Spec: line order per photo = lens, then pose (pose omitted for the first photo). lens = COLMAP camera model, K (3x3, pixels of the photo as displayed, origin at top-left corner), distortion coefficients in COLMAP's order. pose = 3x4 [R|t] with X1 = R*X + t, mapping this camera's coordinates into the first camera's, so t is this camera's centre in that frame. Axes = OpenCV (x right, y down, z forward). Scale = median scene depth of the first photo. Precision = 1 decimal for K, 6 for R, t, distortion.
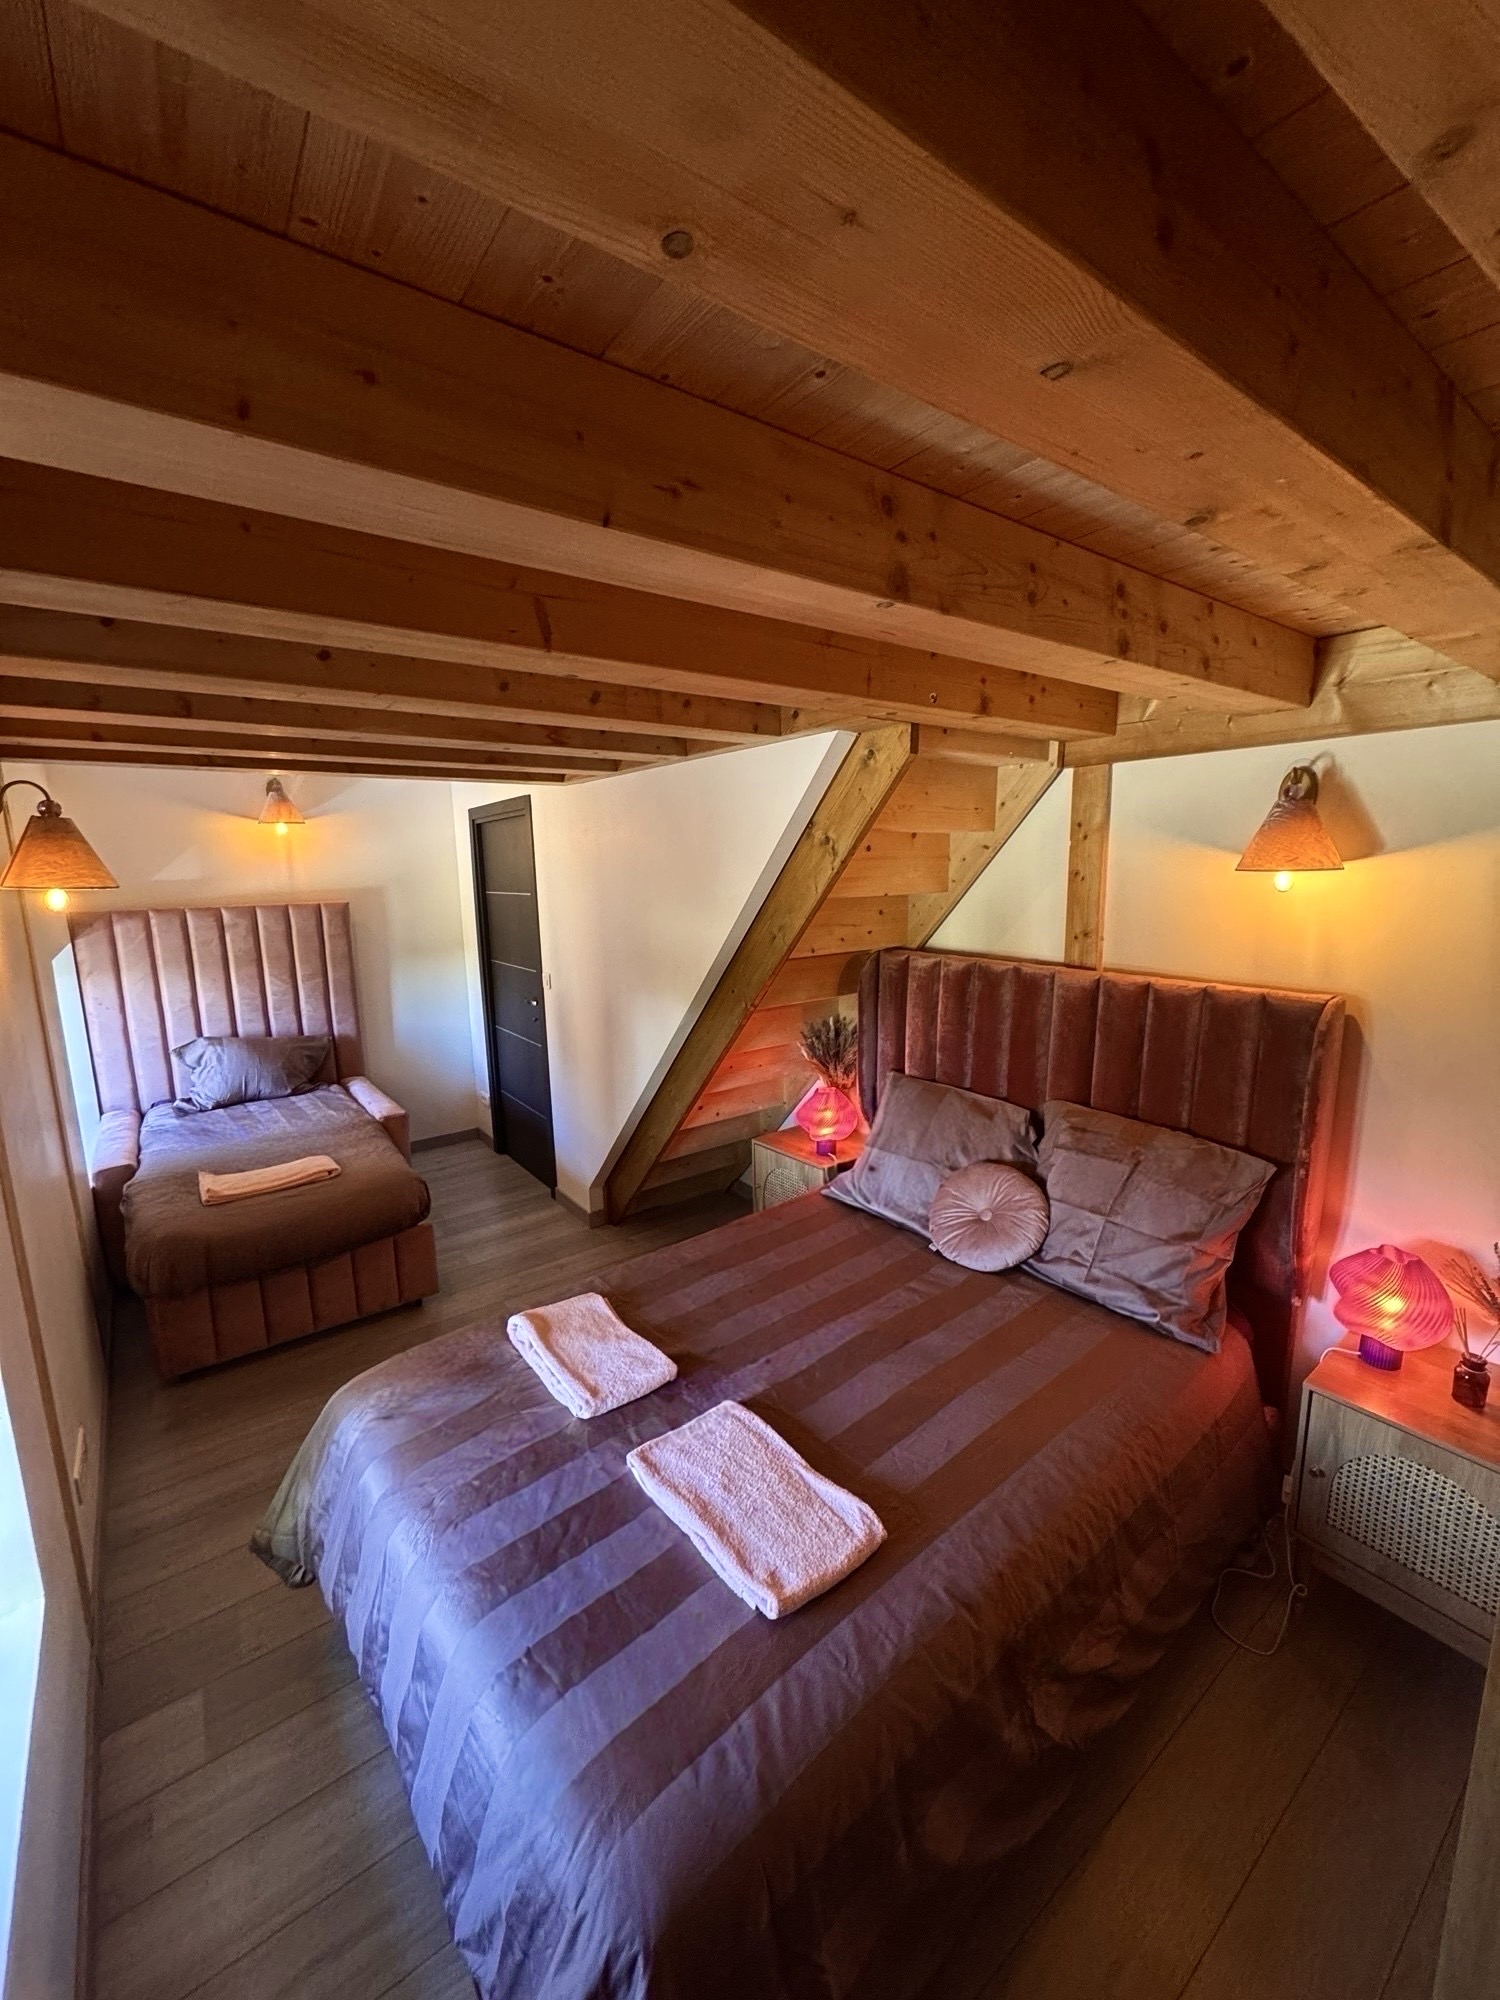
lens RADIAL K [[789.5, 0, 750.0], [0, 789.5, 1000.0], [0, 0, 1]] dist [-0.000479, -0.000051]
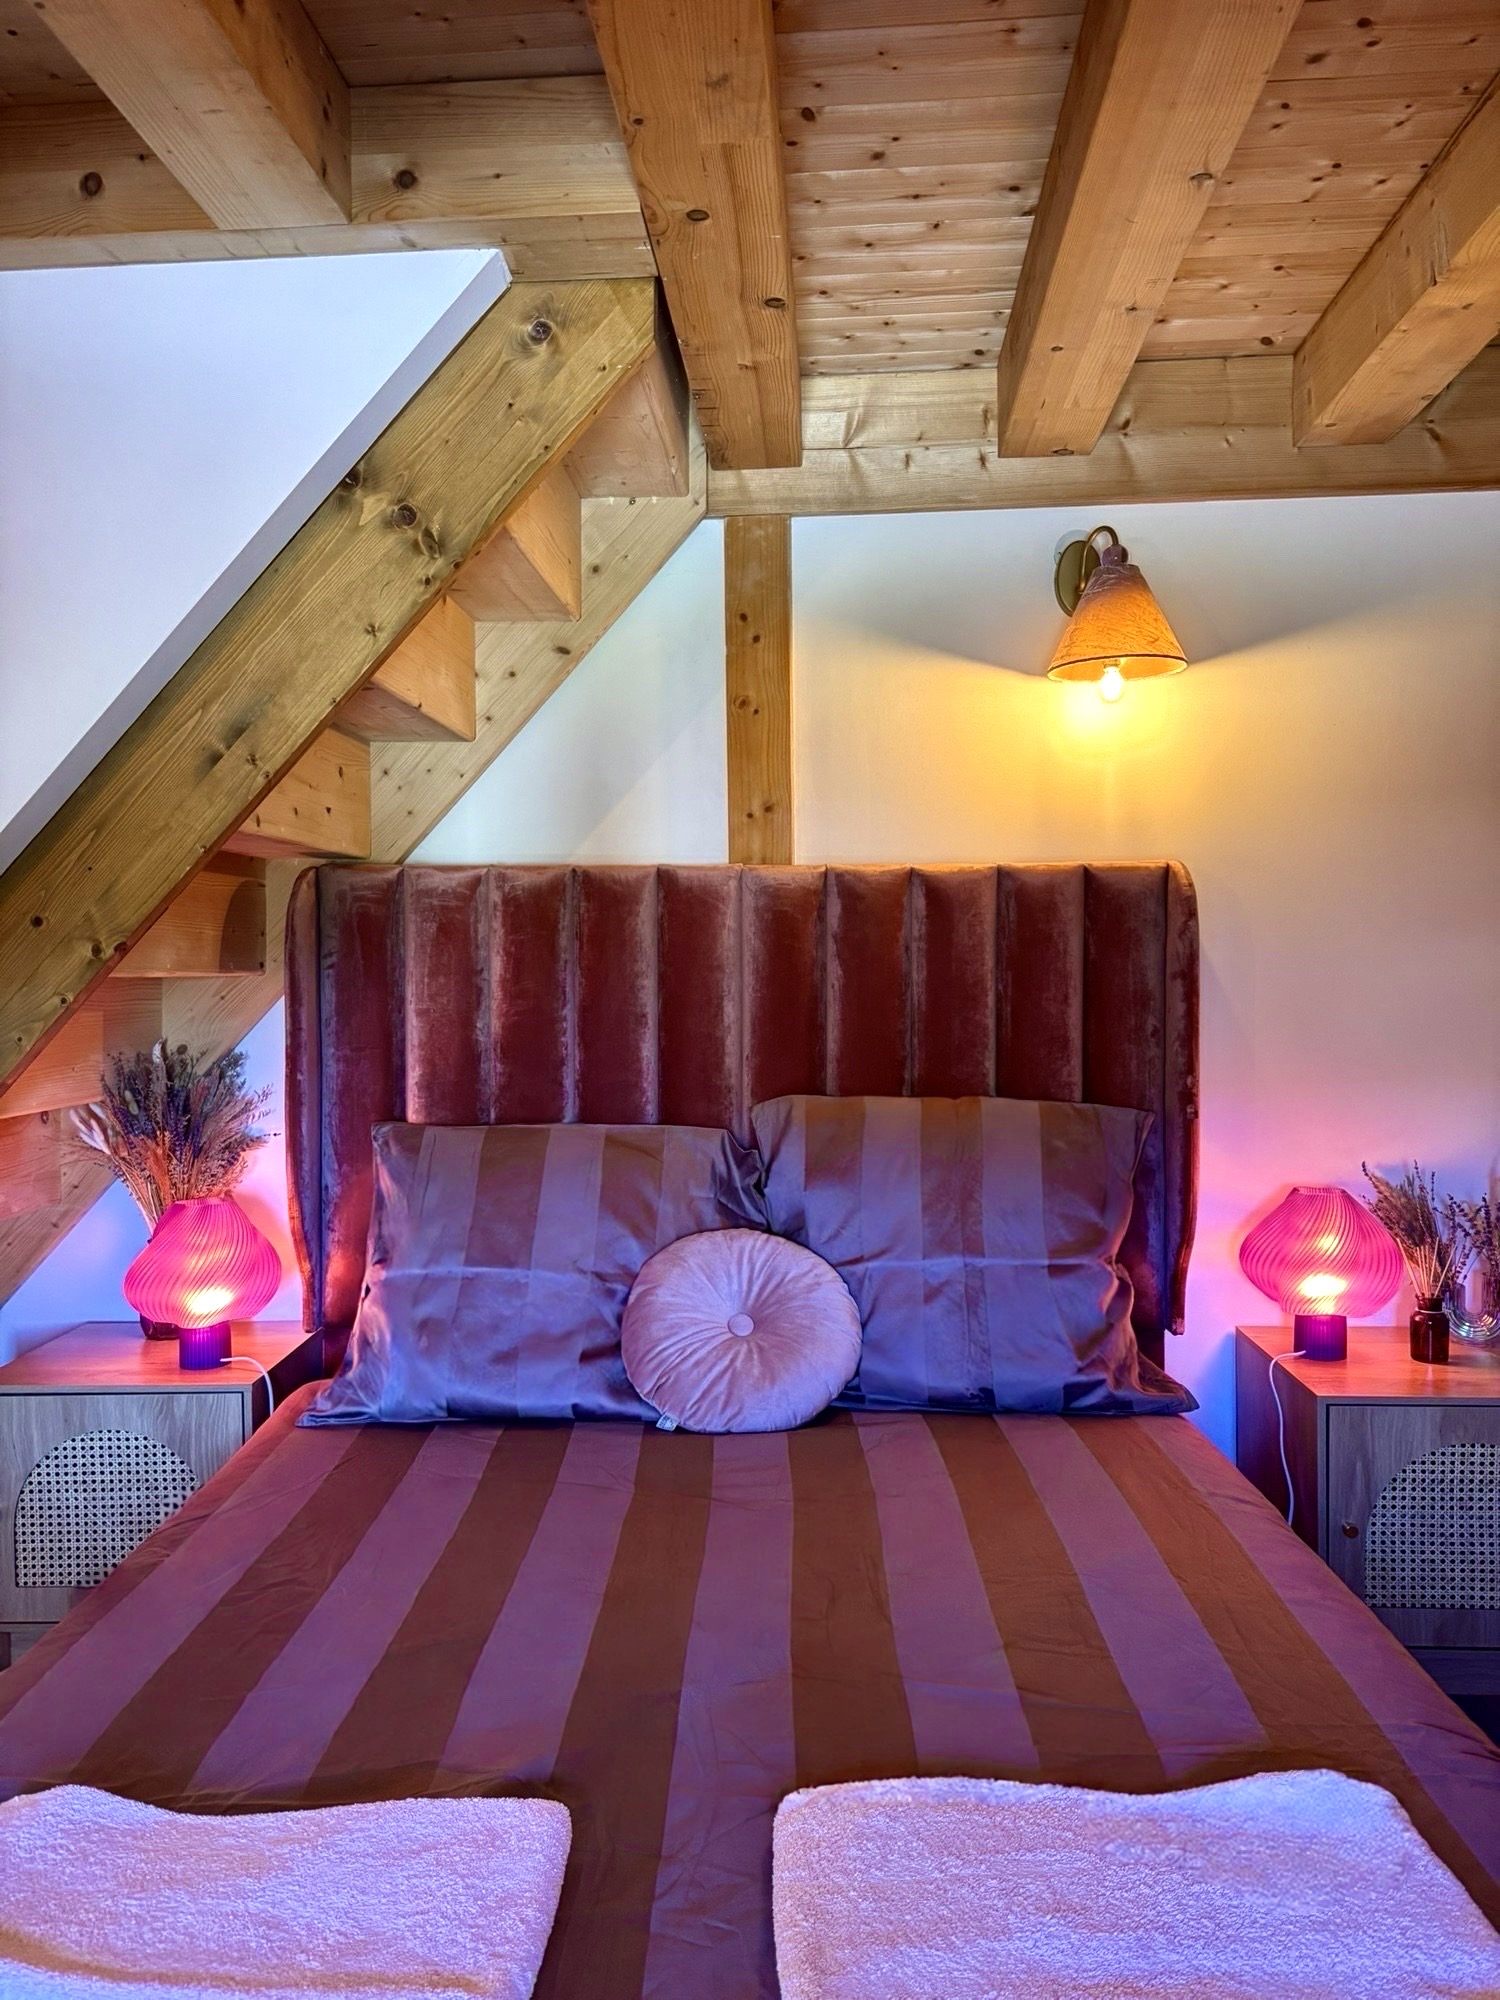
lens RADIAL K [[1415.1, 0, 750.0], [0, 1415.1, 1000.0], [0, 0, 1]] dist [0.061367, 0.000253]
pose [[0.638082, -0.001627, 0.769967, -0.373130], [0.129306, 0.986022, -0.105073, 0.160282], [-0.759033, 0.166607, 0.629373, 0.392659]]
